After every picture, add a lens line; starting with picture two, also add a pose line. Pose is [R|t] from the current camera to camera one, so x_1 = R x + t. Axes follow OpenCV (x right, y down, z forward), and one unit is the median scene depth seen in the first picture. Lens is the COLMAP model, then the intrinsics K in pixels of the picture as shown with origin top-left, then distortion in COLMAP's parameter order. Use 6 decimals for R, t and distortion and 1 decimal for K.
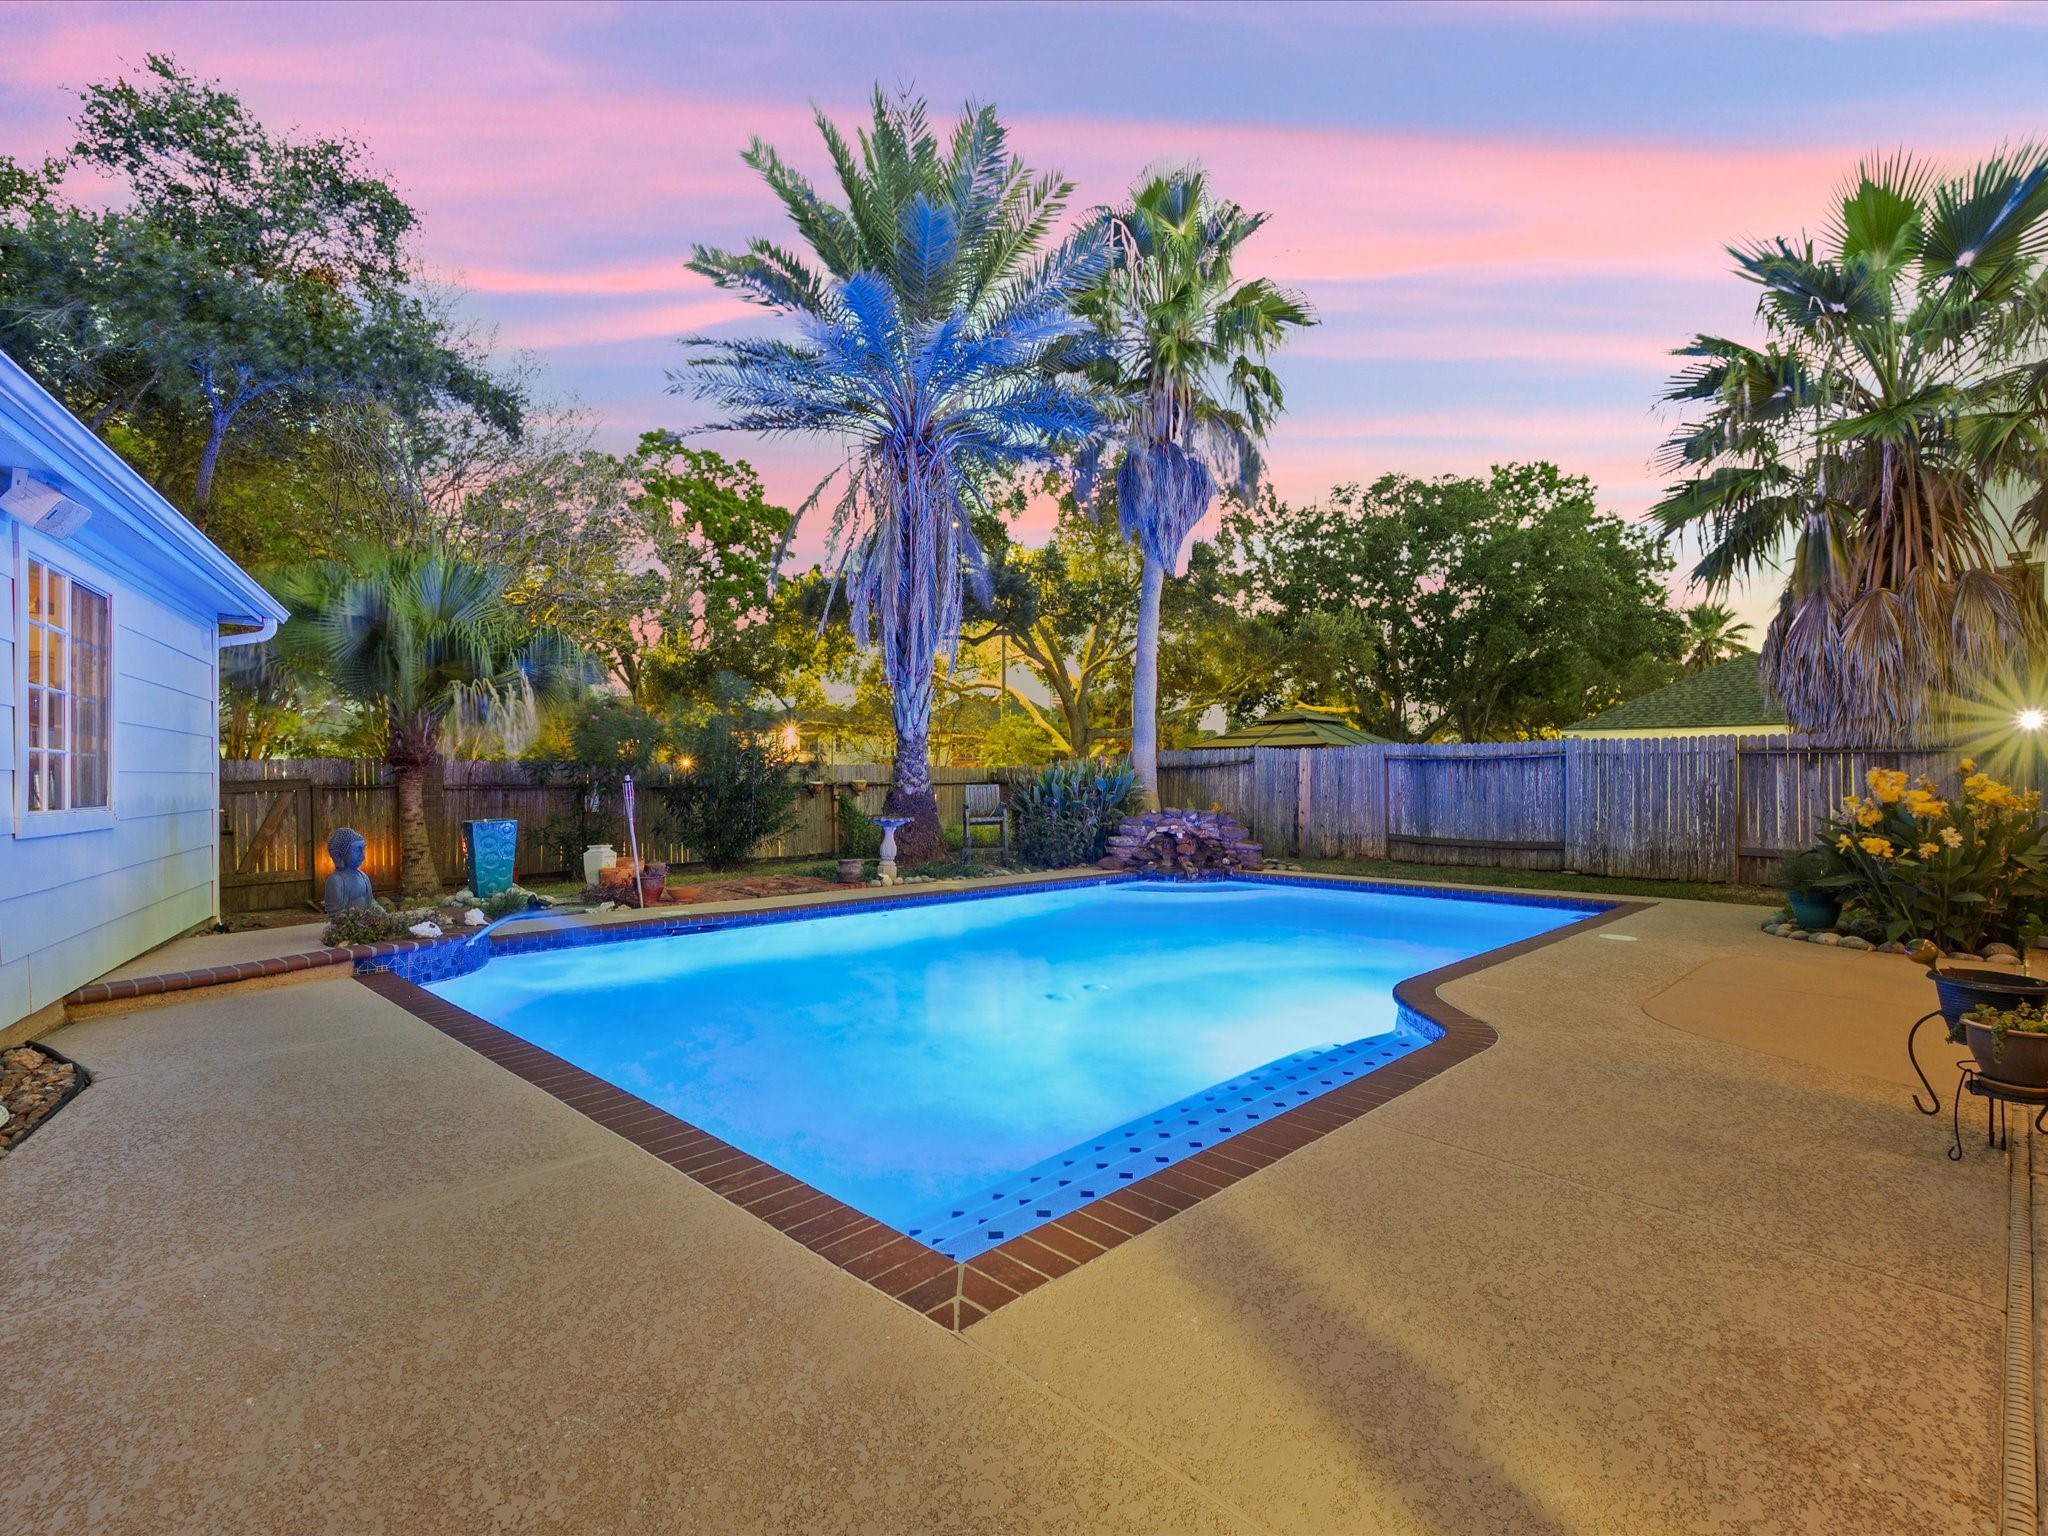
lens RADIAL K [[958.6, 0, 1018.0], [0, 958.6, 769.9], [0, 0, 1]] dist [0.000464, 0.000109]
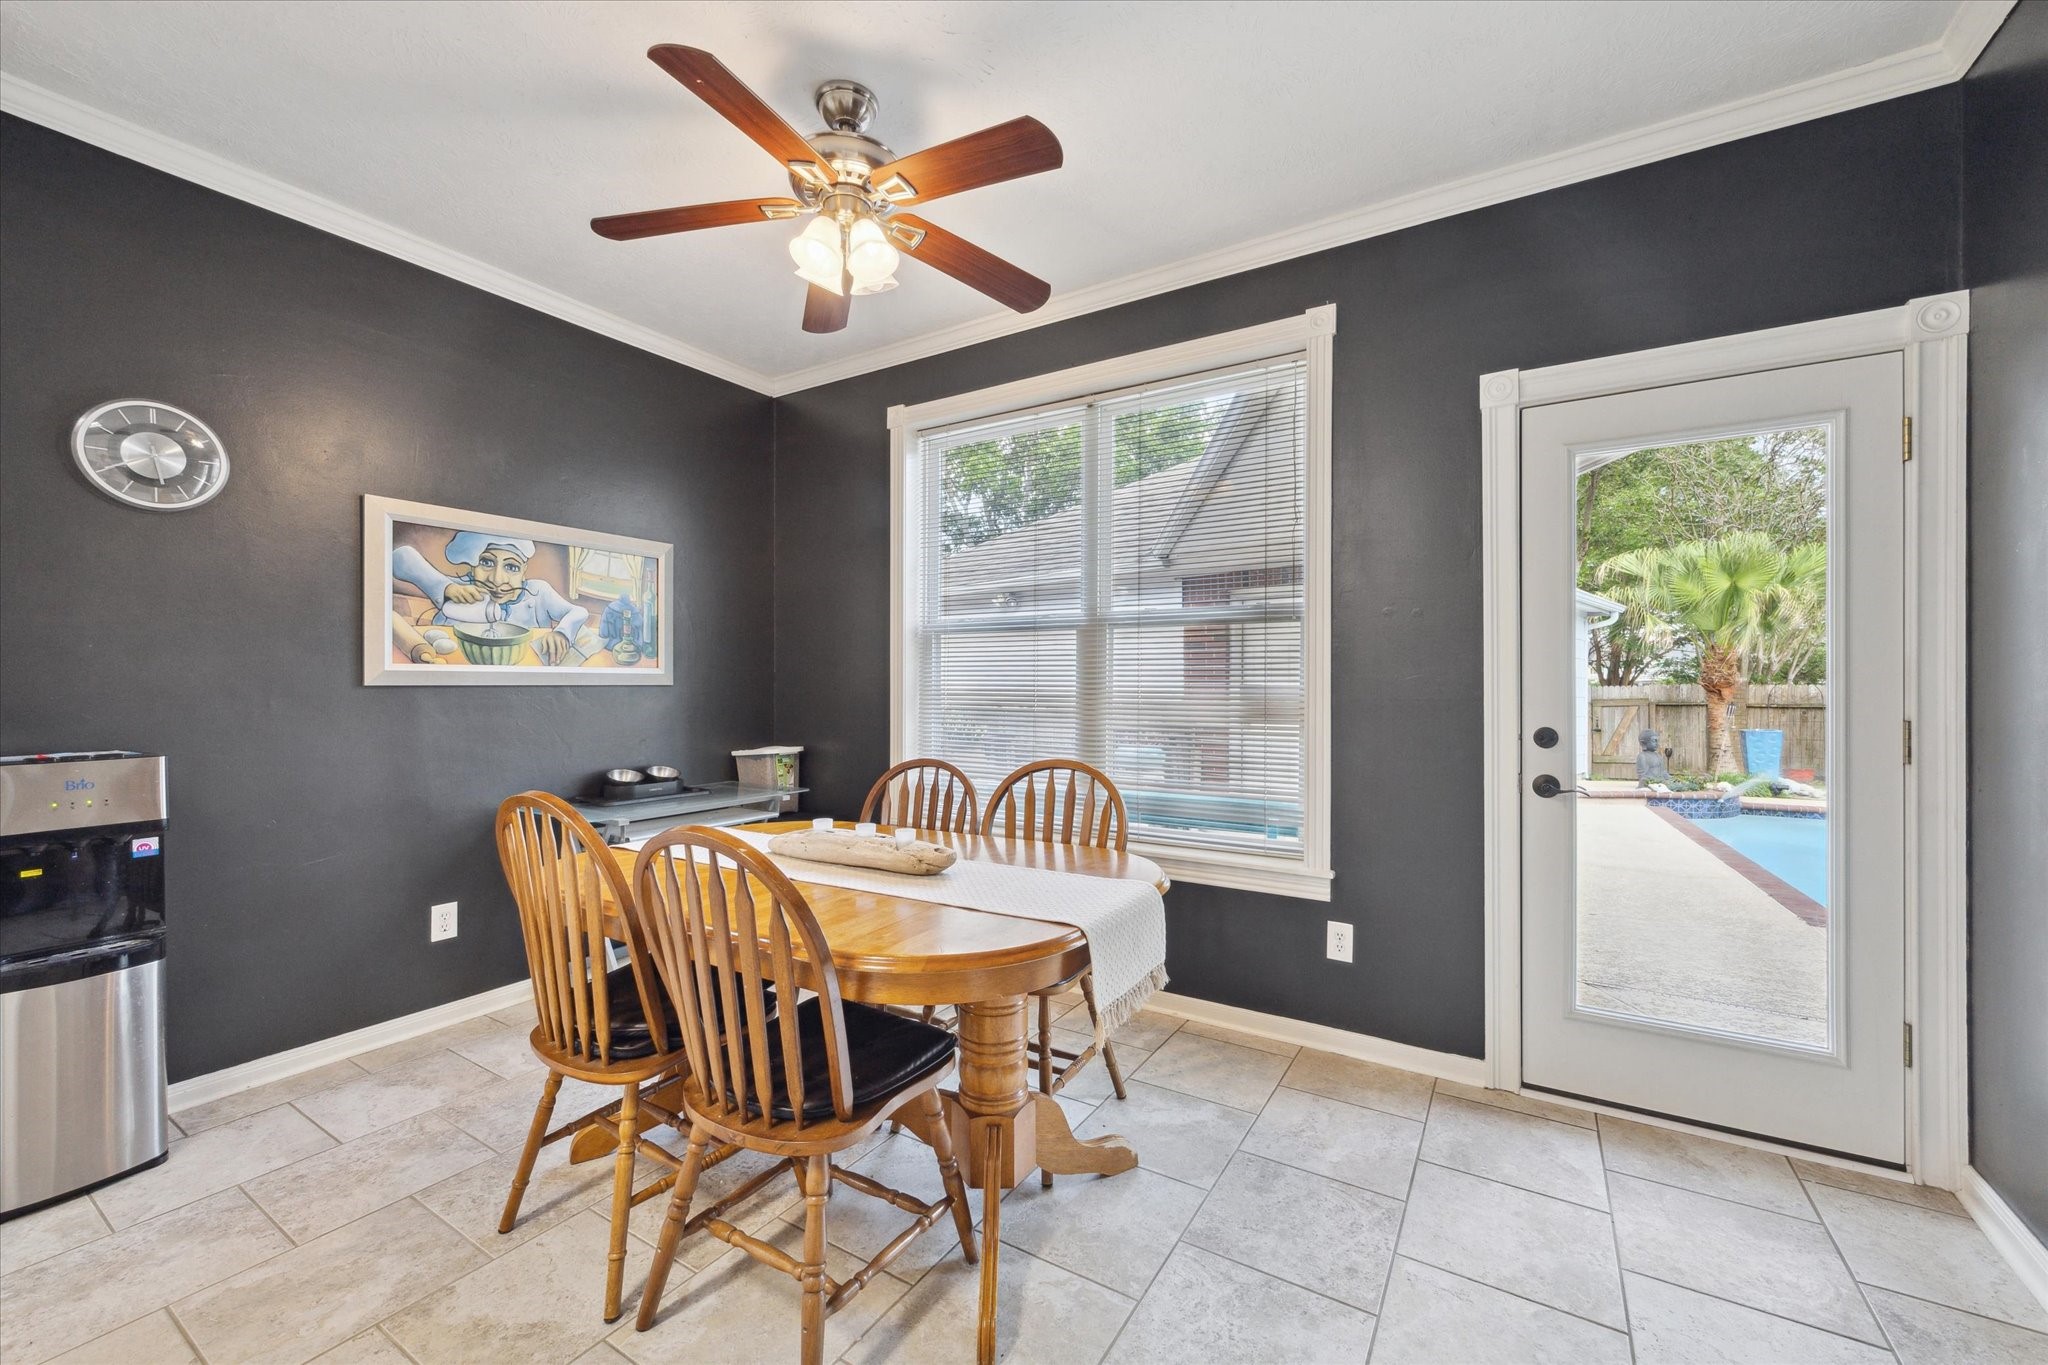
lens RADIAL K [[793.6, 0, 1024.0], [0, 793.6, 682.5], [0, 0, 1]] dist [-0.000100, -0.000211]
pose [[0.234497, -0.007330, -0.972089, 0.271165], [0.006480, 0.999961, -0.005977, -0.014625], [0.972095, -0.004898, 0.234535, -0.281171]]
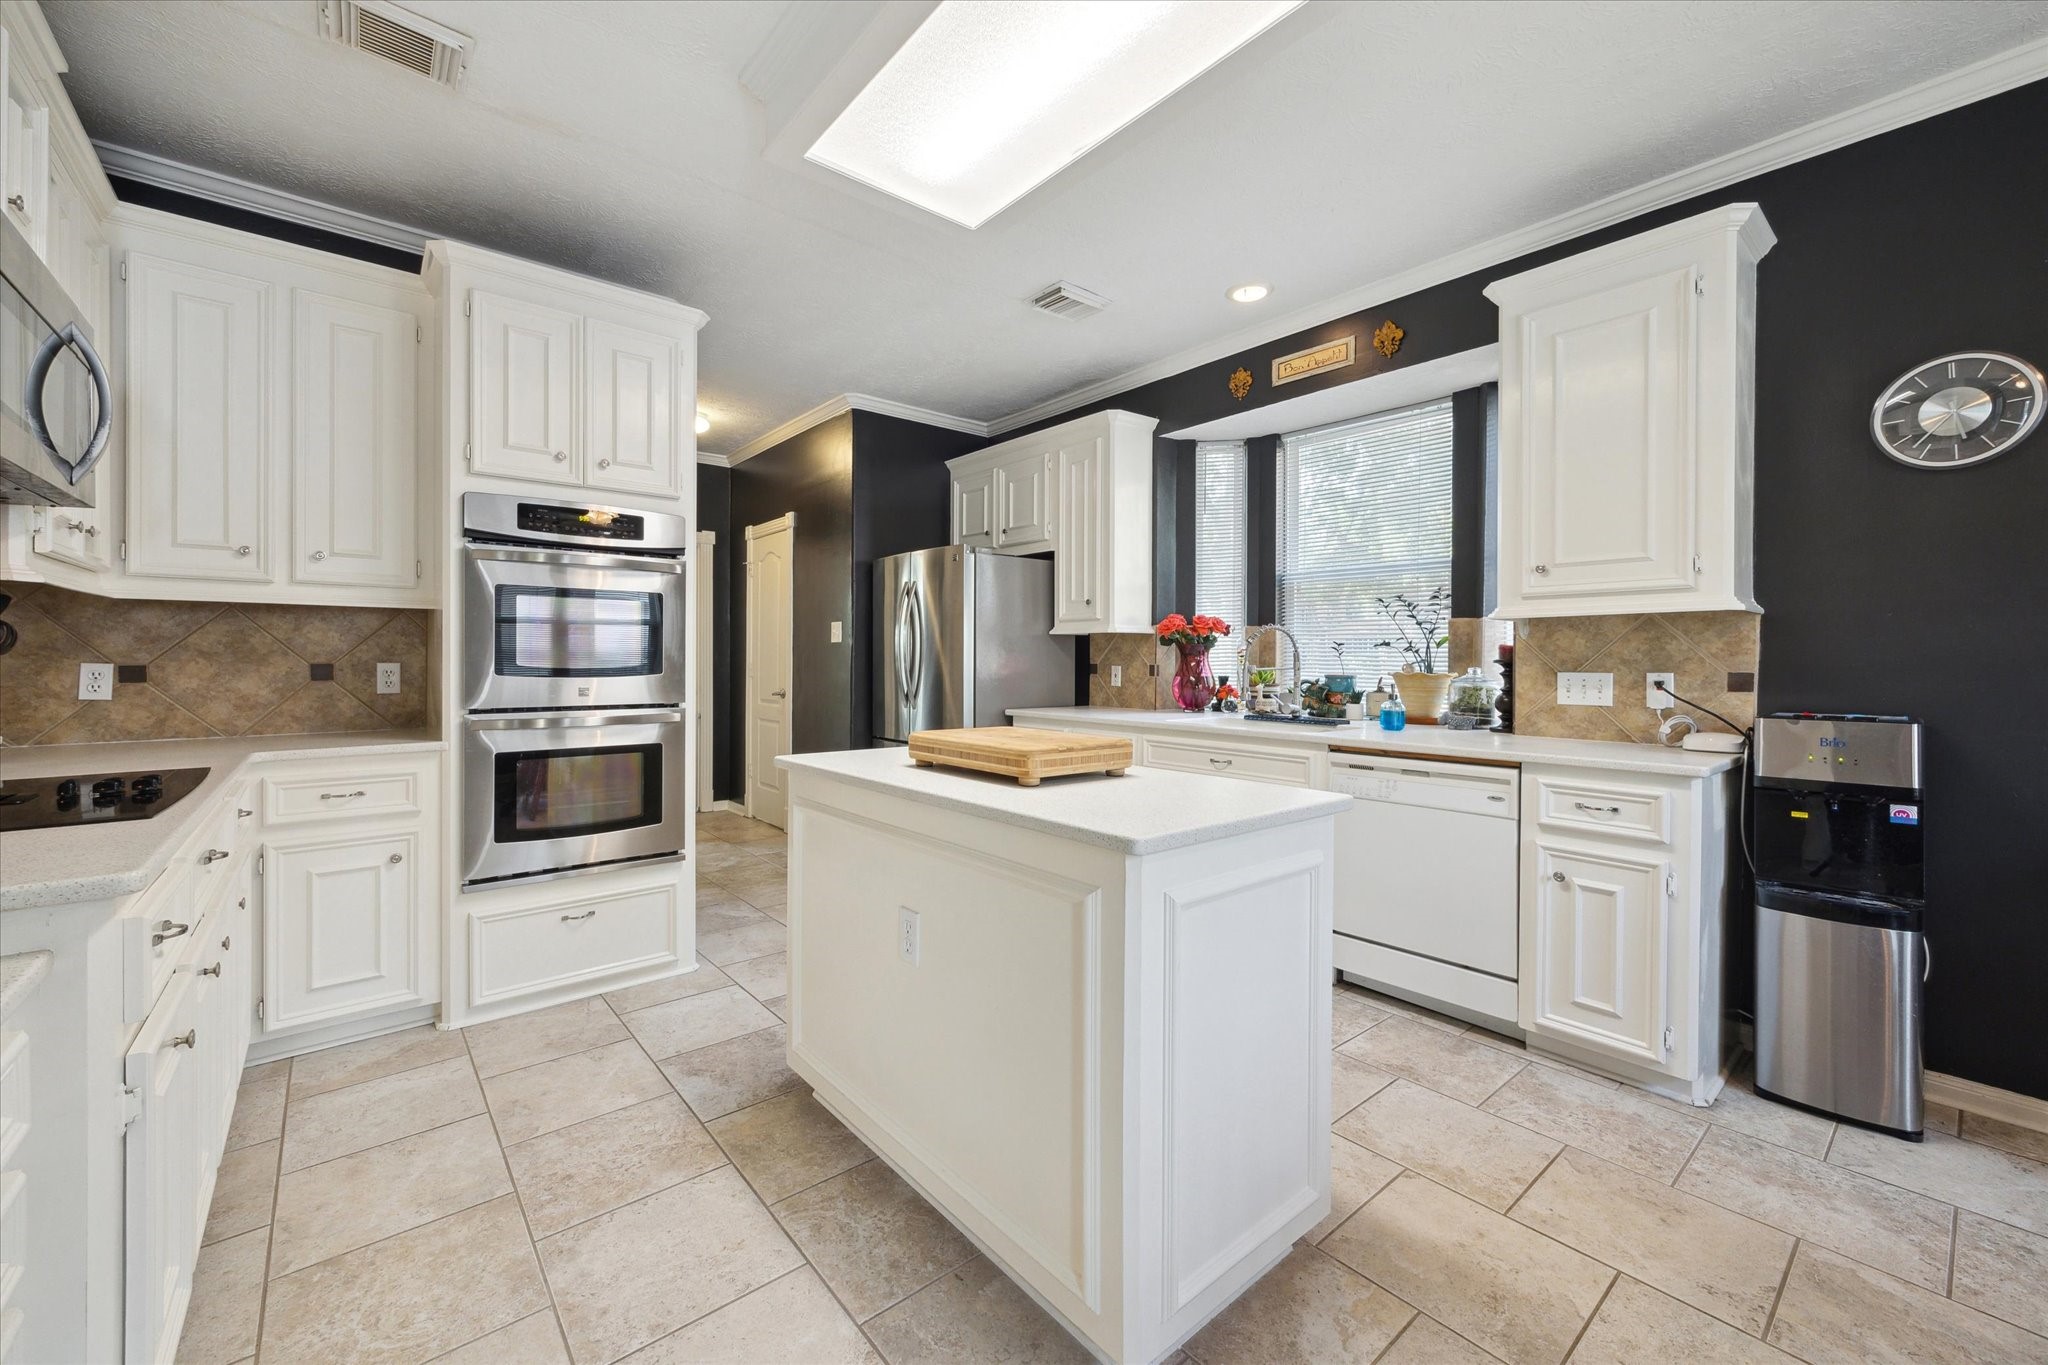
lens RADIAL K [[816.7, 0, 1027.6], [0, 816.7, 658.3], [0, 0, 1]] dist [-0.000482, 0.000076]
pose [[-0.997468, -0.010370, 0.070354, 0.234784], [-0.010978, 0.999906, -0.008260, -0.011156], [-0.070261, -0.009011, -0.997488, -0.237565]]
